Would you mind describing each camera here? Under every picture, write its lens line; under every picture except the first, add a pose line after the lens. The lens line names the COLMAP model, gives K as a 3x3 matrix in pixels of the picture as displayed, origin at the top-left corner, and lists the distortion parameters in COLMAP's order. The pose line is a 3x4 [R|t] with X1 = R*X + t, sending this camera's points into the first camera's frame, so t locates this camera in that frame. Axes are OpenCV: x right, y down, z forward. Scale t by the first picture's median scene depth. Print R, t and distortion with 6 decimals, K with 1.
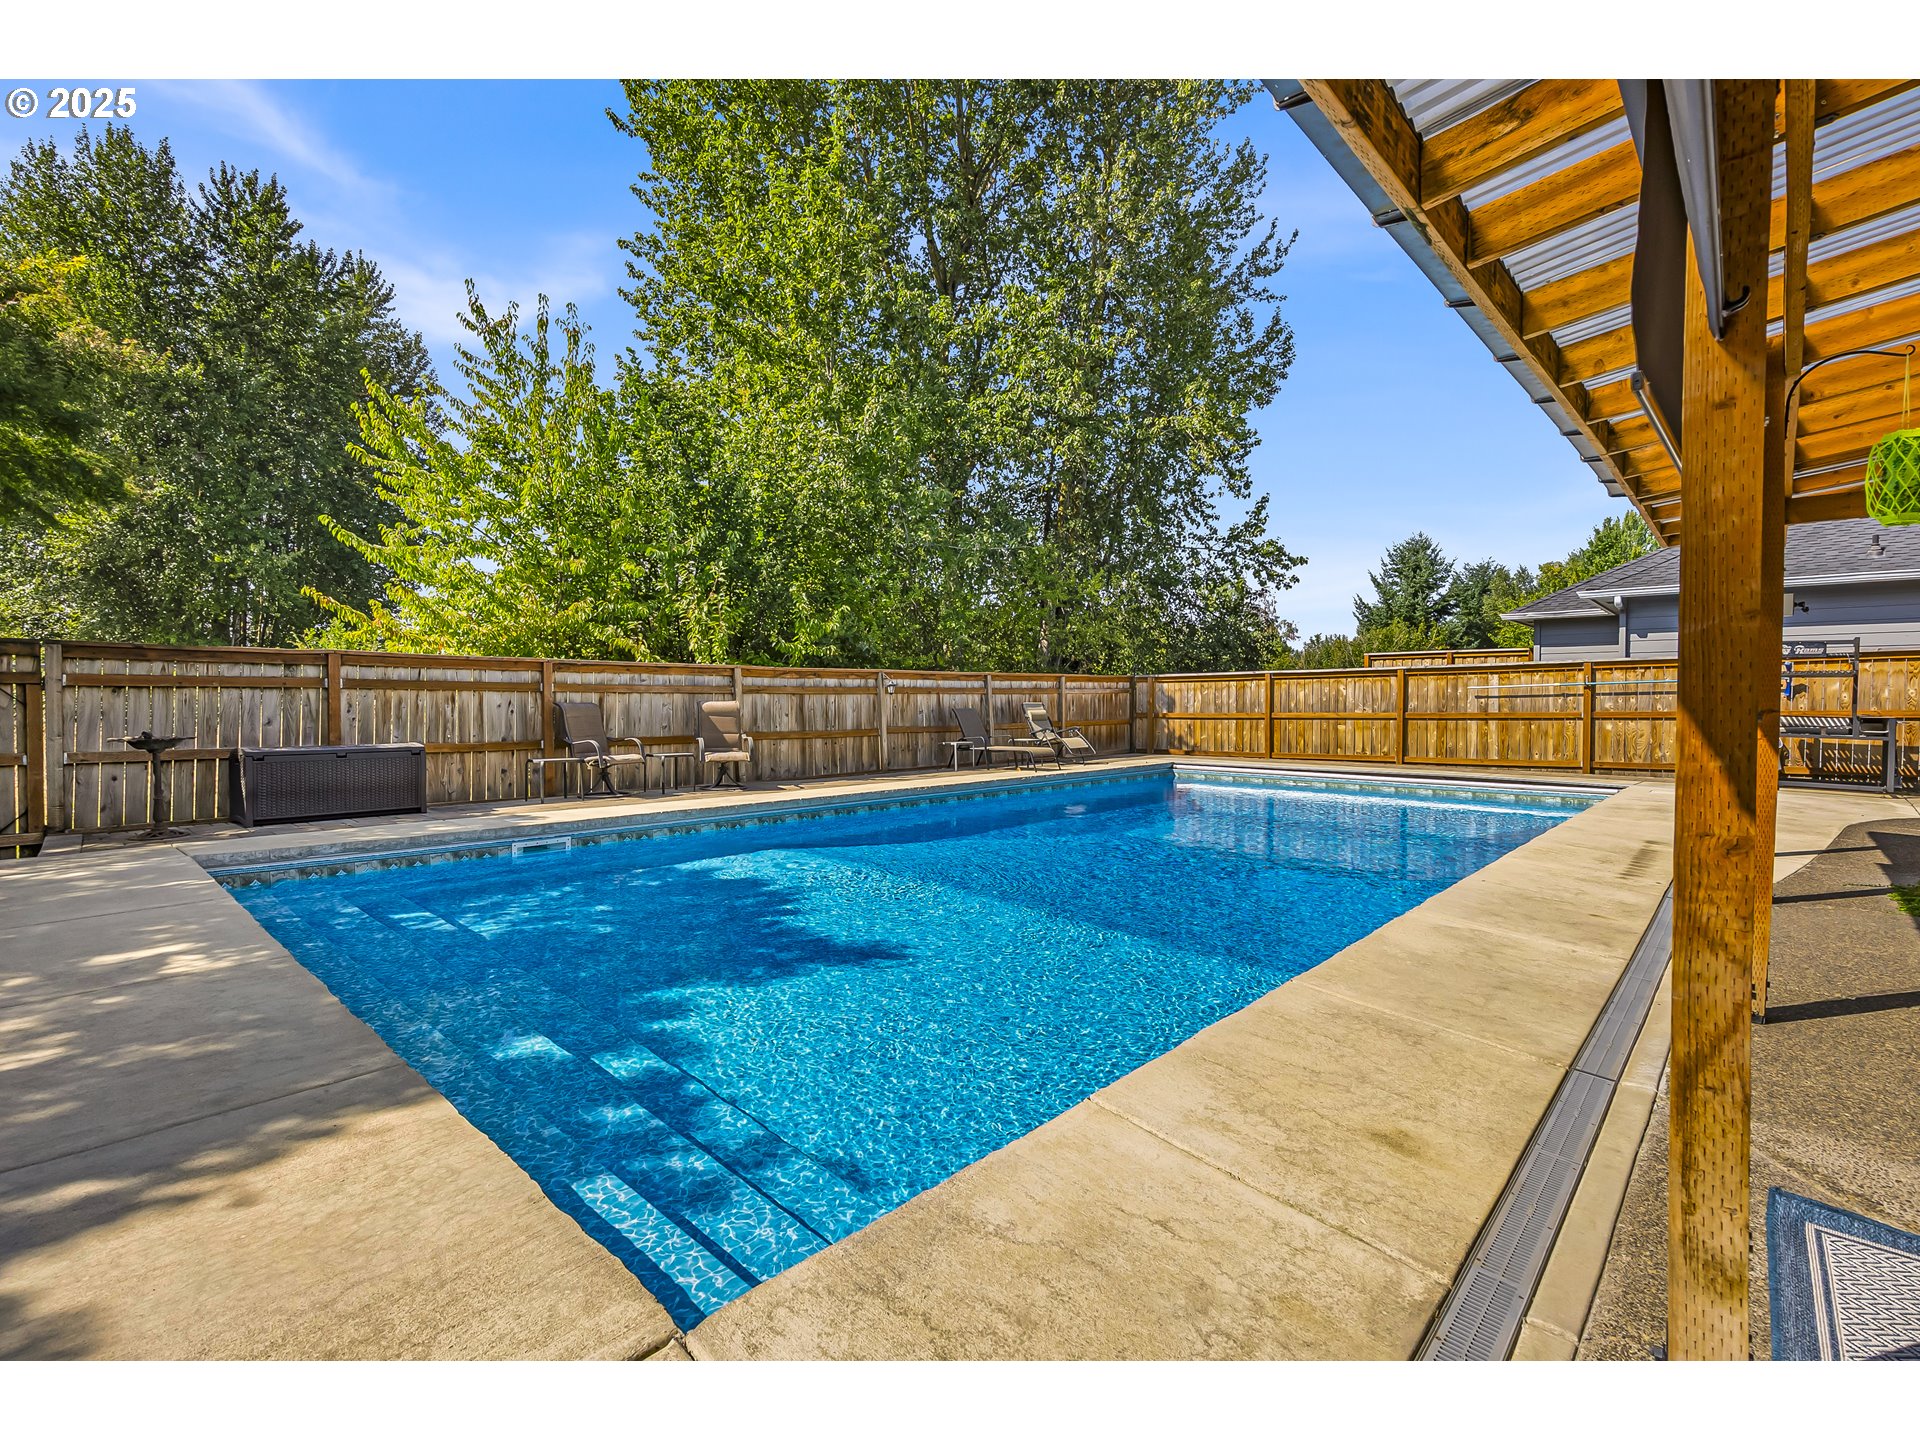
lens RADIAL K [[887.4, 0, 958.3], [0, 887.4, 713.5], [0, 0, 1]] dist [-0.004027, 0.001712]
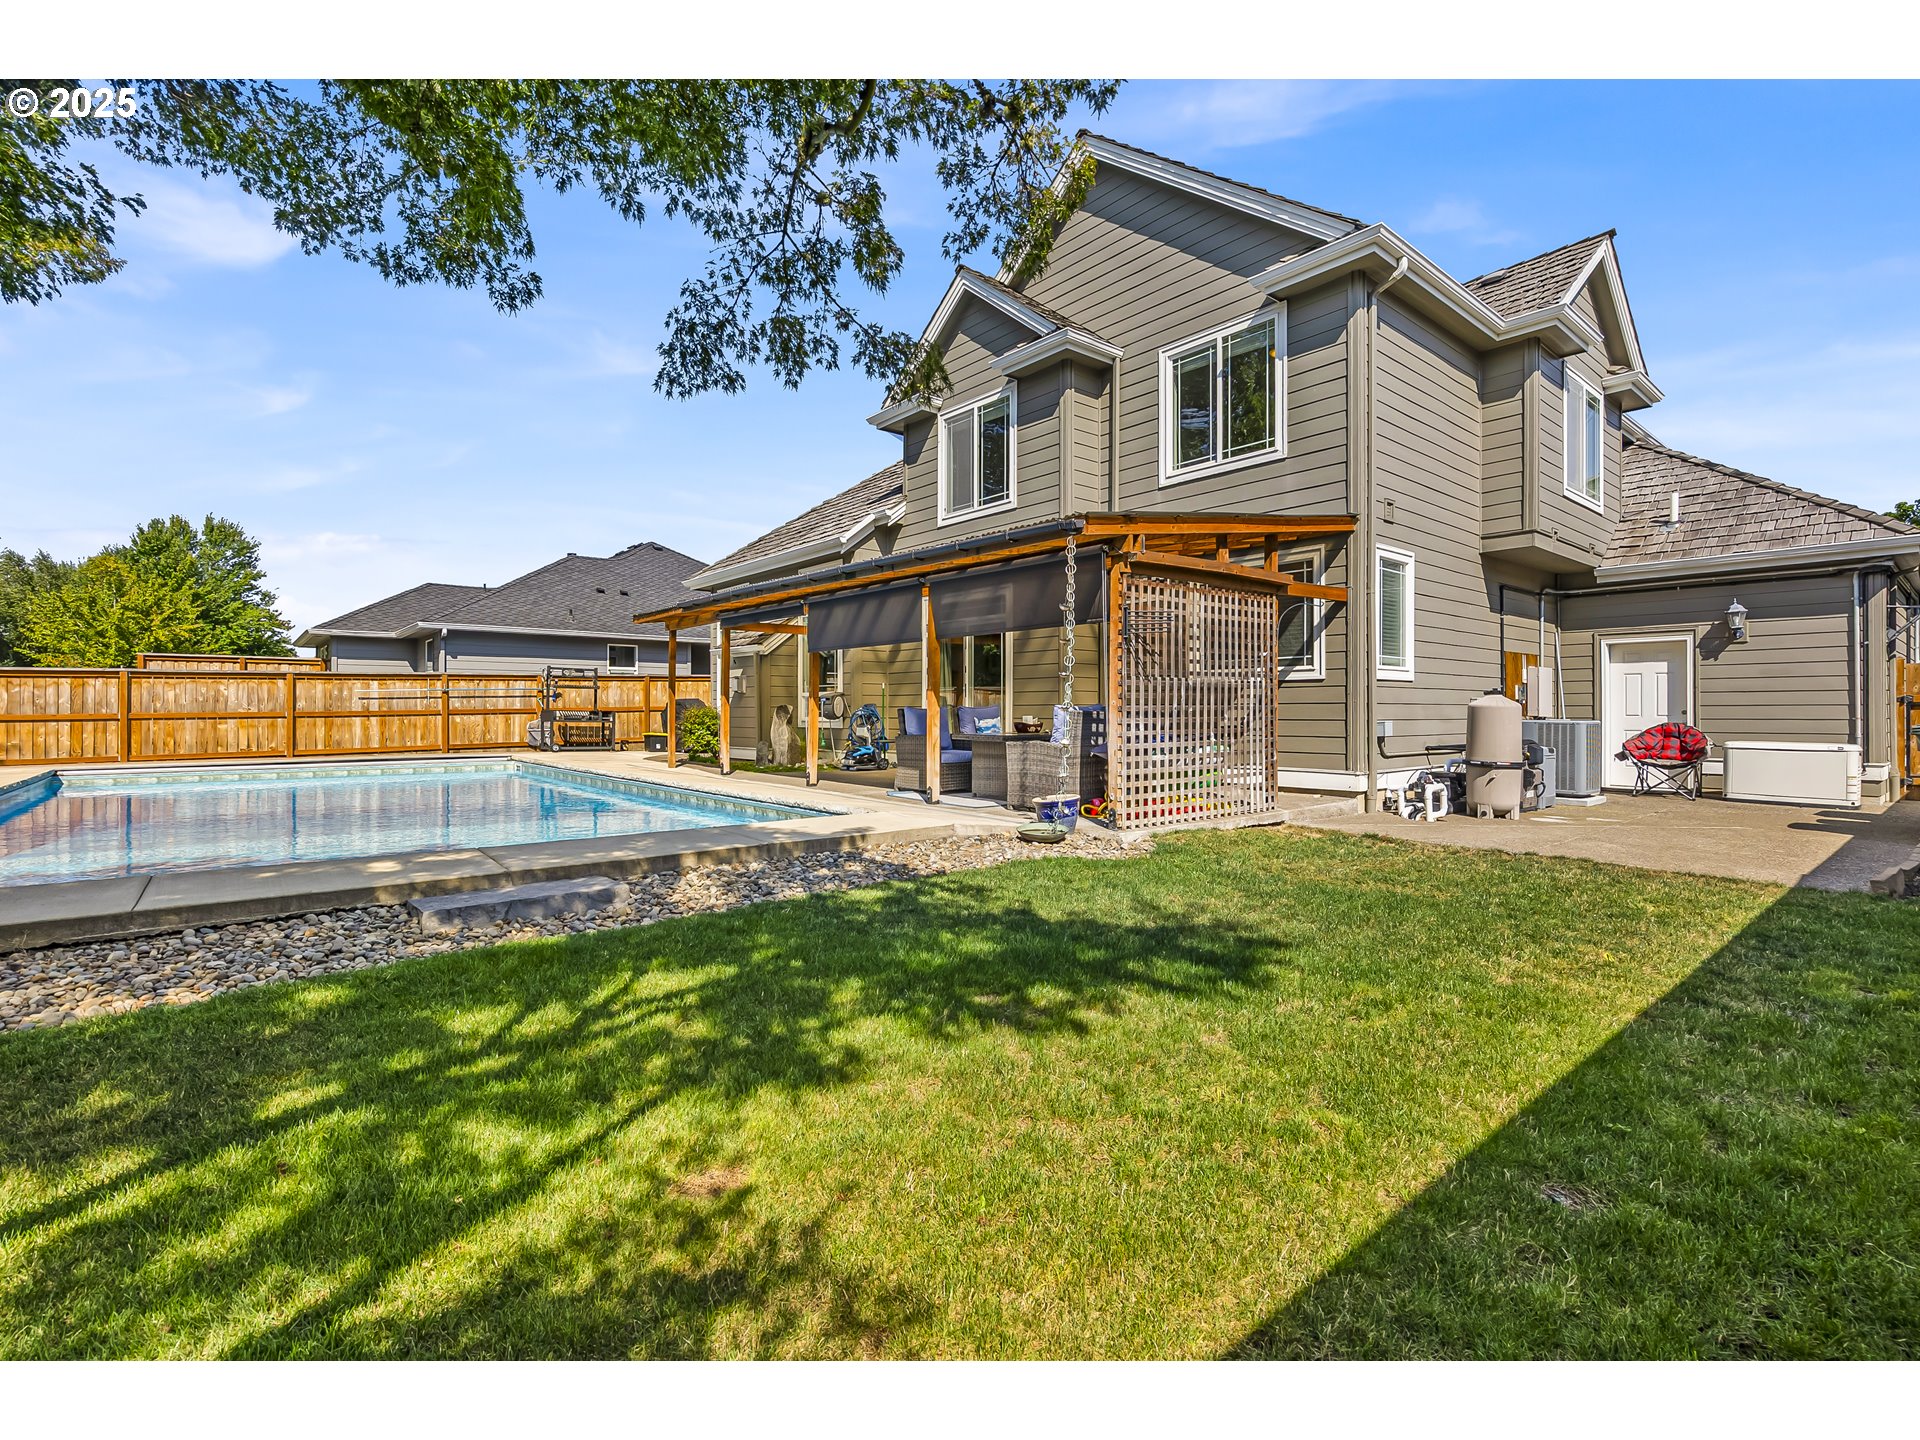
lens RADIAL K [[887.4, 0, 957.0], [0, 887.4, 710.7], [0, 0, 1]] dist [-0.004027, 0.001712]
pose [[0.121684, -0.004228, 0.992560, -0.548026], [0.014811, 0.999887, 0.002444, 0.008108], [-0.992458, 0.014404, 0.121733, 0.012178]]
